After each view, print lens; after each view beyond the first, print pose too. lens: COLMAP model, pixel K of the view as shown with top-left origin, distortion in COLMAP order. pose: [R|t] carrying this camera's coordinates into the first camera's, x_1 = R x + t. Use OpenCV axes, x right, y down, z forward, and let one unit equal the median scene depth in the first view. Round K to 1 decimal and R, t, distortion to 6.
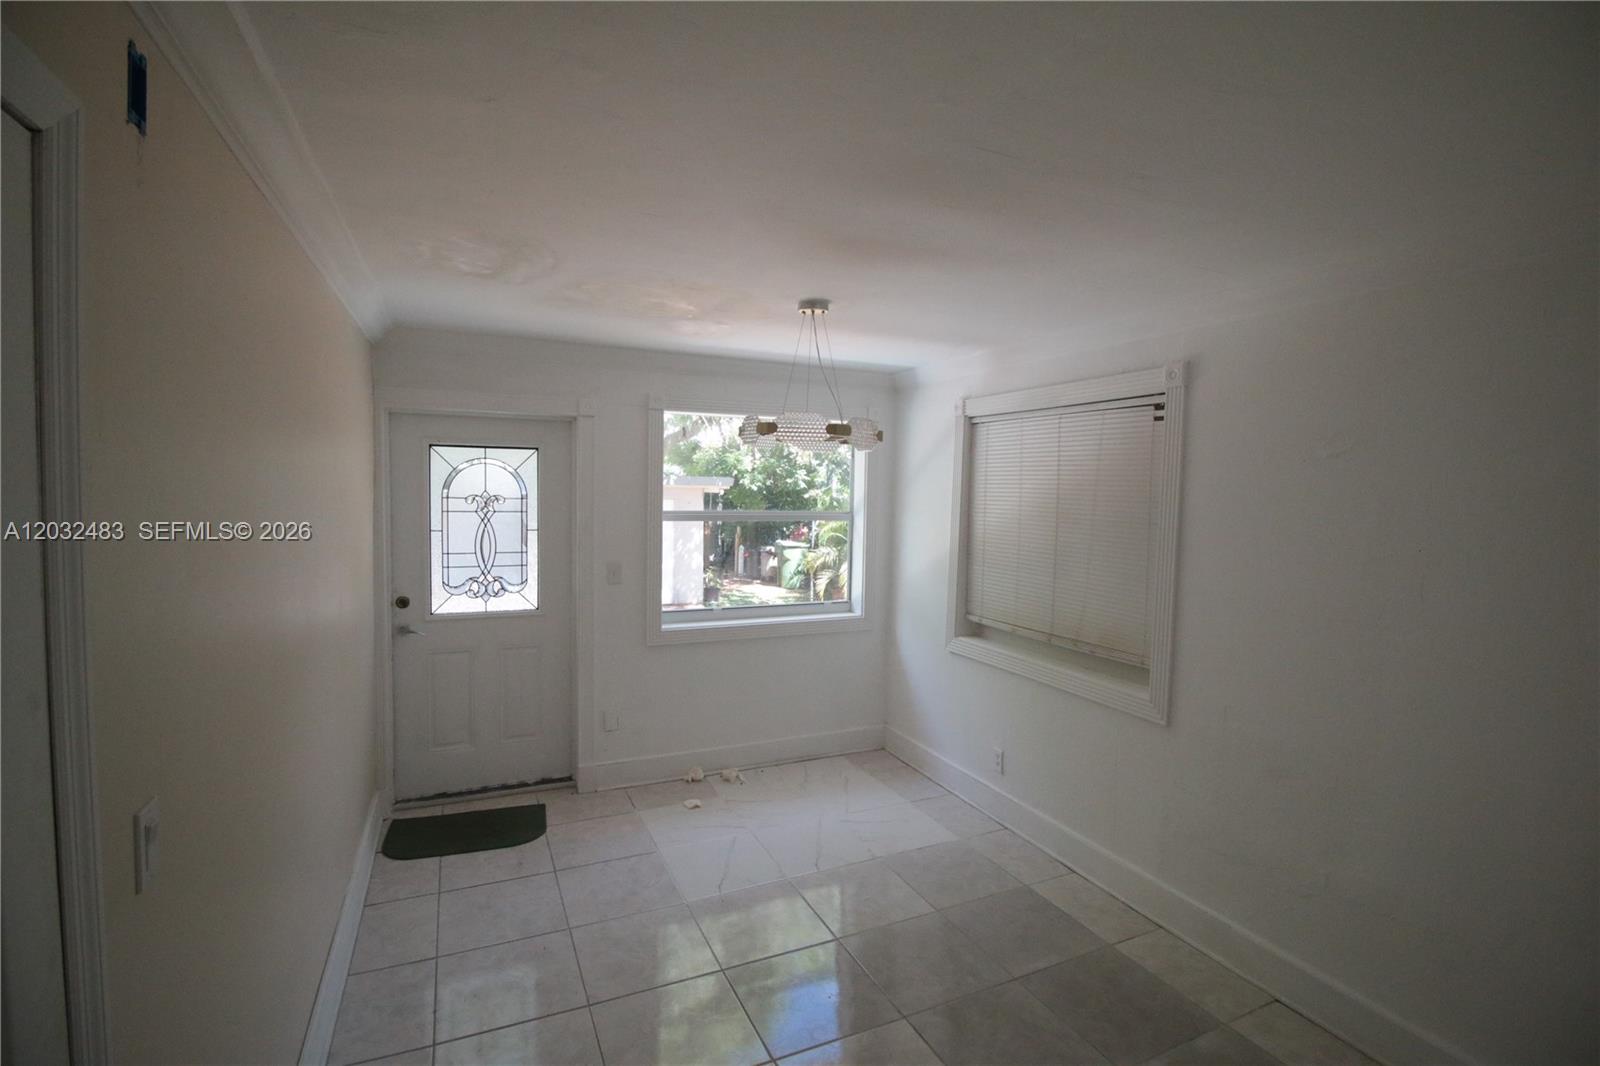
lens RADIAL K [[737.7, 0, 799.6], [0, 737.7, 523.0], [0, 0, 1]] dist [-0.016099, -0.000677]
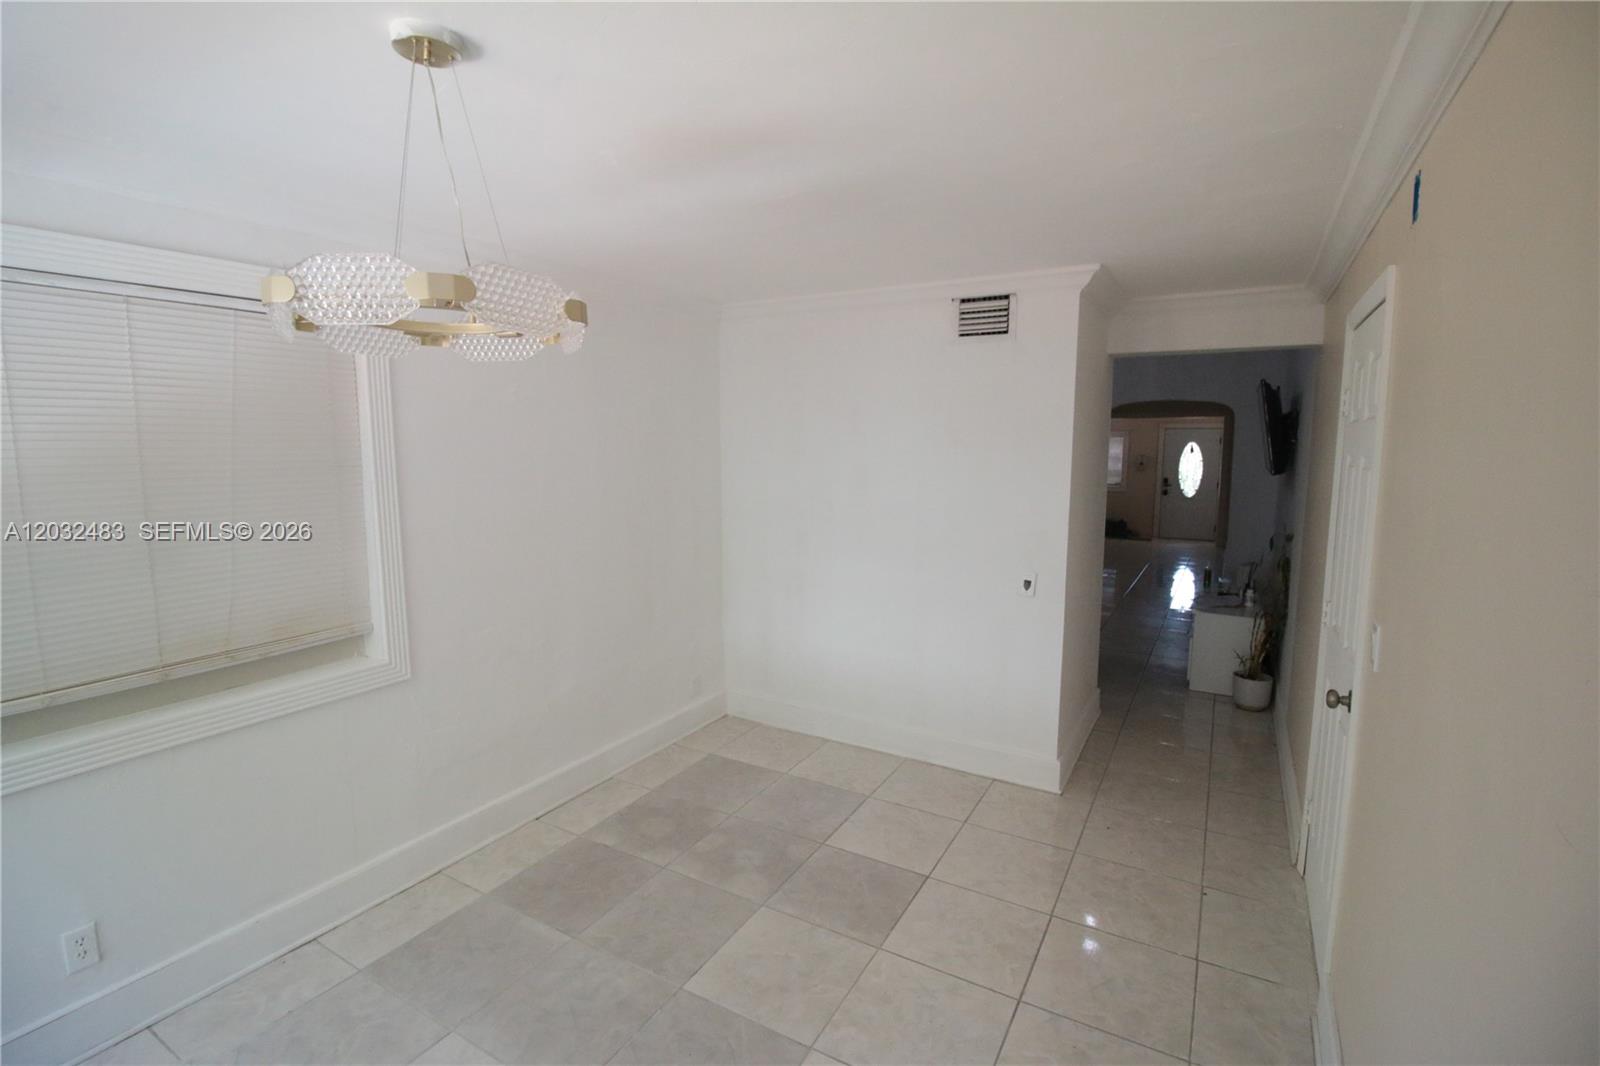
lens RADIAL K [[737.7, 0, 799.6], [0, 737.7, 523.0], [0, 0, 1]] dist [-0.016099, -0.000677]
pose [[-0.574519, -0.128131, 0.808400, -0.567724], [0.010725, 0.986407, 0.163968, -0.082216], [-0.818421, 0.102873, -0.565335, 1.170708]]
